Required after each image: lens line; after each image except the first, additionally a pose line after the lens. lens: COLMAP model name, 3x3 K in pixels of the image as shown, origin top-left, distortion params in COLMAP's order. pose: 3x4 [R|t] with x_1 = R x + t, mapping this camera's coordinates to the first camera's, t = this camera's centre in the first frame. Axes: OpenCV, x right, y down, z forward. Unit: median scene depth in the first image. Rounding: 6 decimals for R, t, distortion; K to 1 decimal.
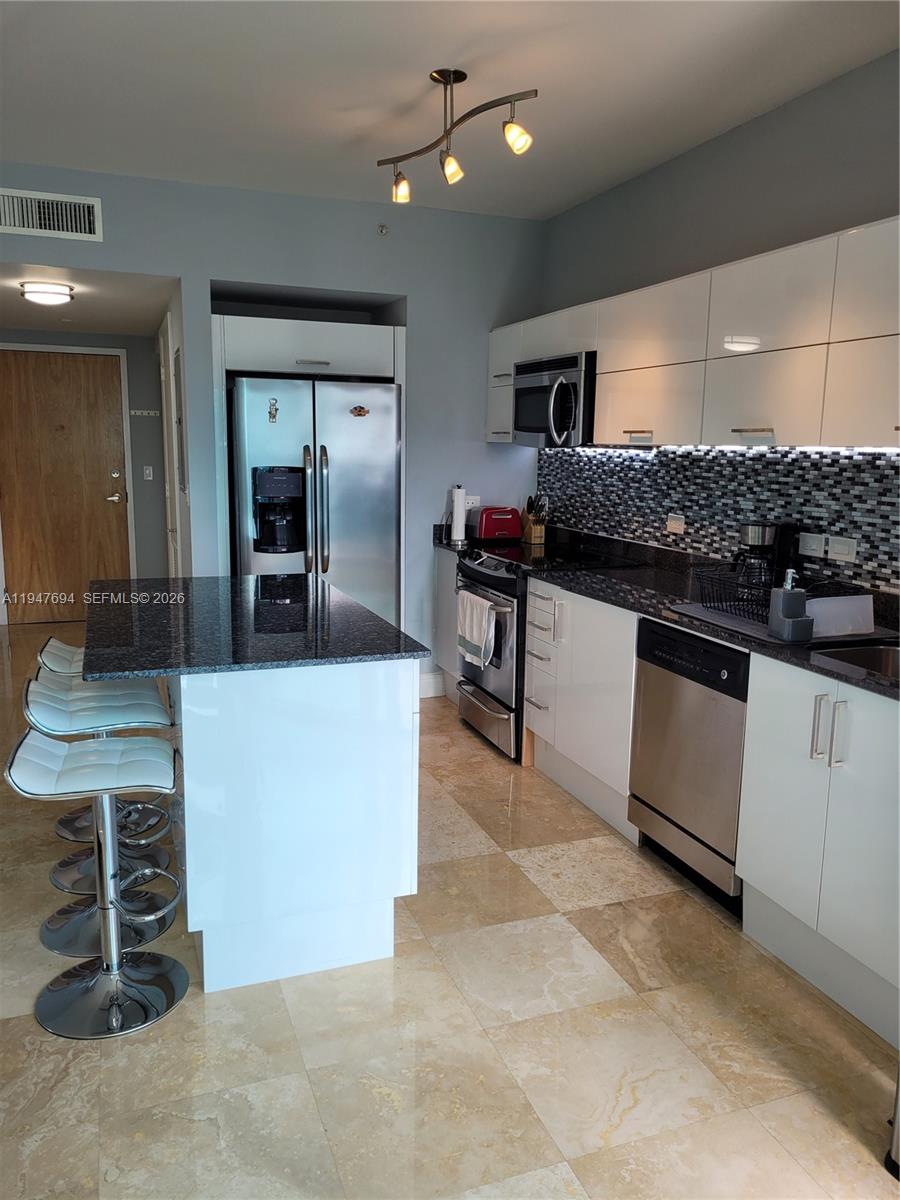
lens RADIAL K [[892.2, 0, 464.7], [0, 892.2, 598.9], [0, 0, 1]] dist [0.041938, -0.041950]
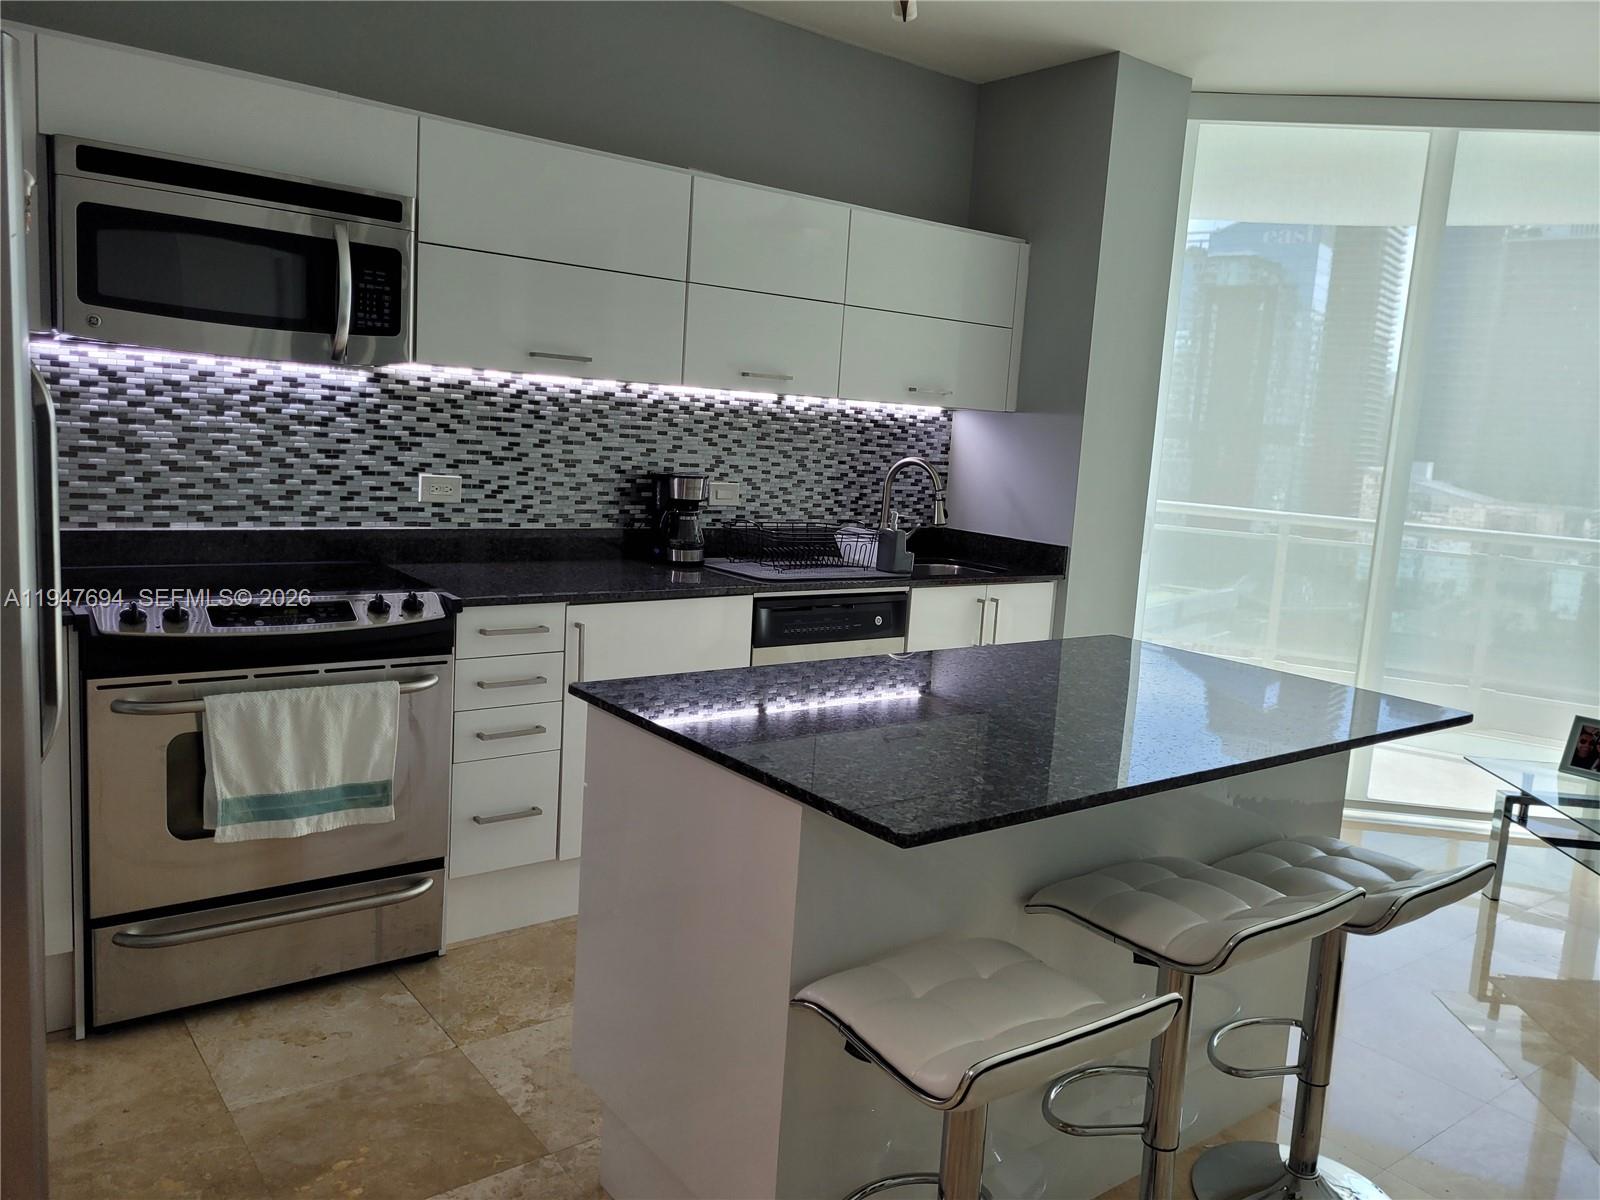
lens RADIAL K [[1208.2, 0, 803.3], [0, 1208.2, 588.4], [0, 0, 1]] dist [0.062827, -0.060508]
pose [[-0.276626, -0.170305, 0.945766, -0.717105], [0.093864, 0.974677, 0.202965, -0.174765], [-0.956383, 0.144919, -0.253635, 1.020443]]
